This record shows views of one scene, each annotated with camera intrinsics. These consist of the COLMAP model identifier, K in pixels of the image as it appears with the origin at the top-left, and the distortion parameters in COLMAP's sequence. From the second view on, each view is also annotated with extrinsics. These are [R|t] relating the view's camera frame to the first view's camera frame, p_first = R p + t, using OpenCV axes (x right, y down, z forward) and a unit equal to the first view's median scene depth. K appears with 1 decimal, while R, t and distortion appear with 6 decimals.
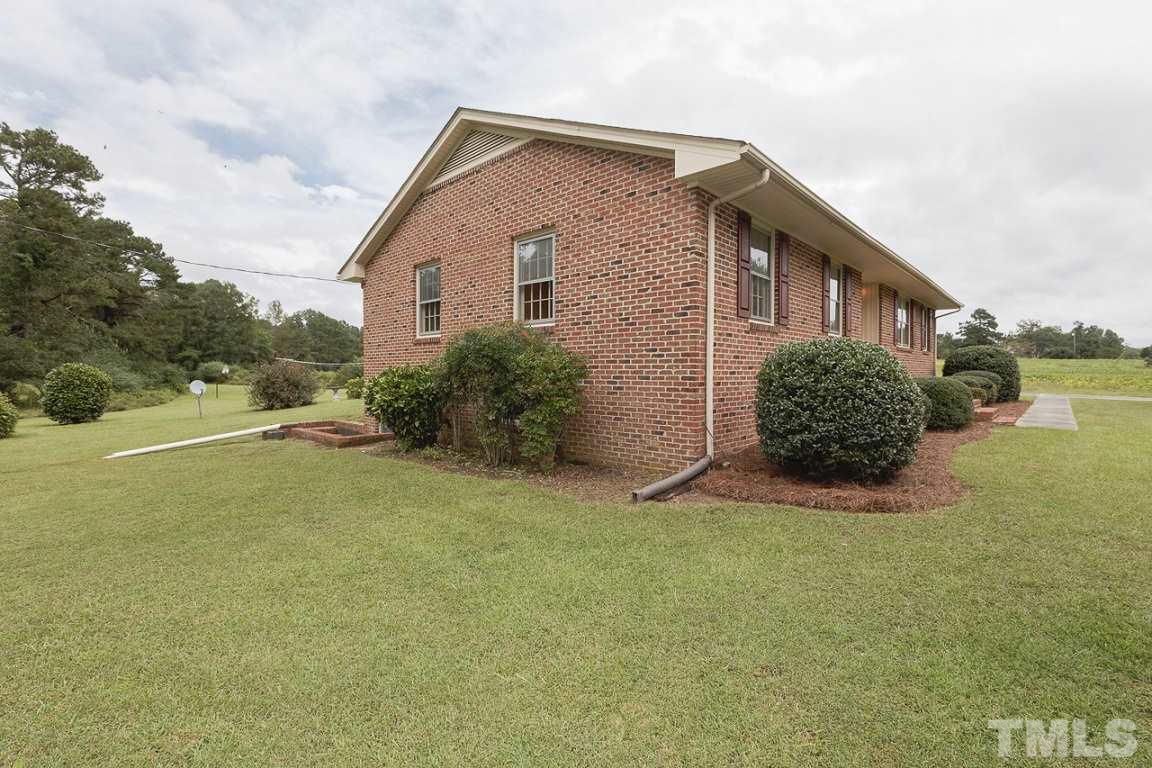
lens RADIAL K [[511.7, 0, 571.8], [0, 511.7, 370.2], [0, 0, 1]] dist [-0.001303, 0.000068]
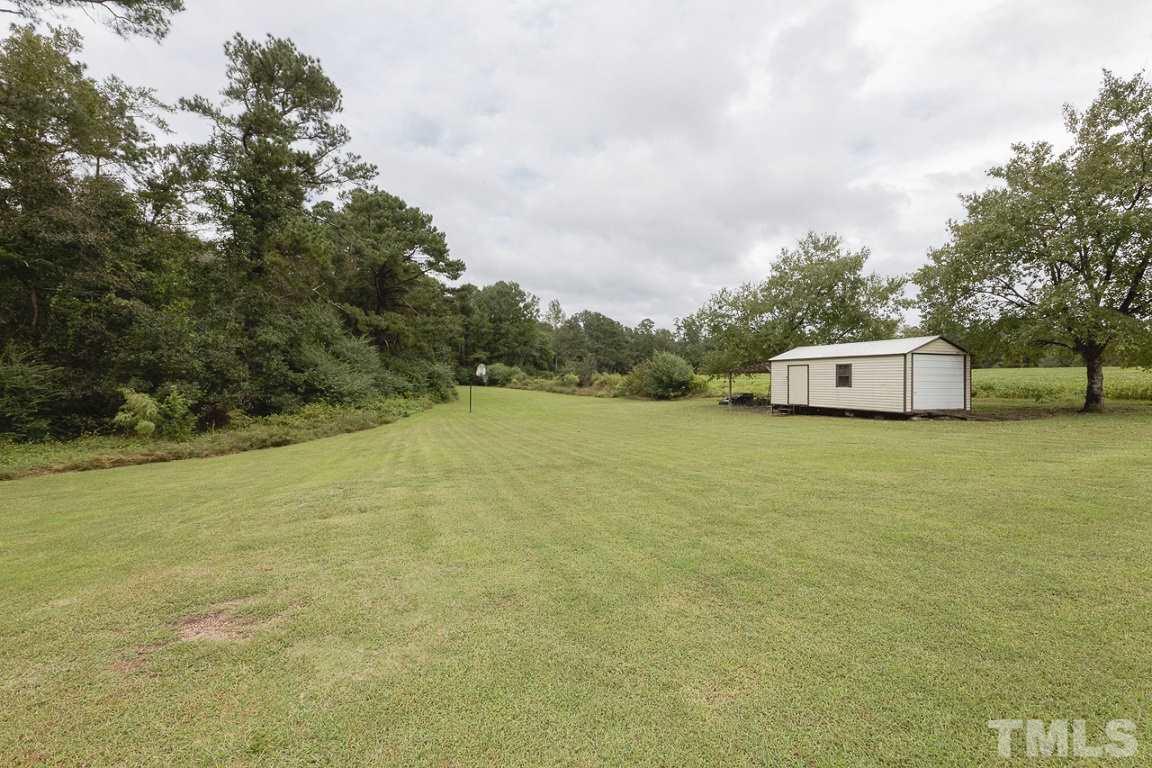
lens RADIAL K [[511.7, 0, 571.8], [0, 511.7, 370.2], [0, 0, 1]] dist [-0.001303, 0.000068]
pose [[0.880060, 0.001102, -0.474862, -0.113696], [-0.005172, 0.999960, -0.007265, 0.001625], [0.474835, 0.008850, 0.880030, 0.202822]]
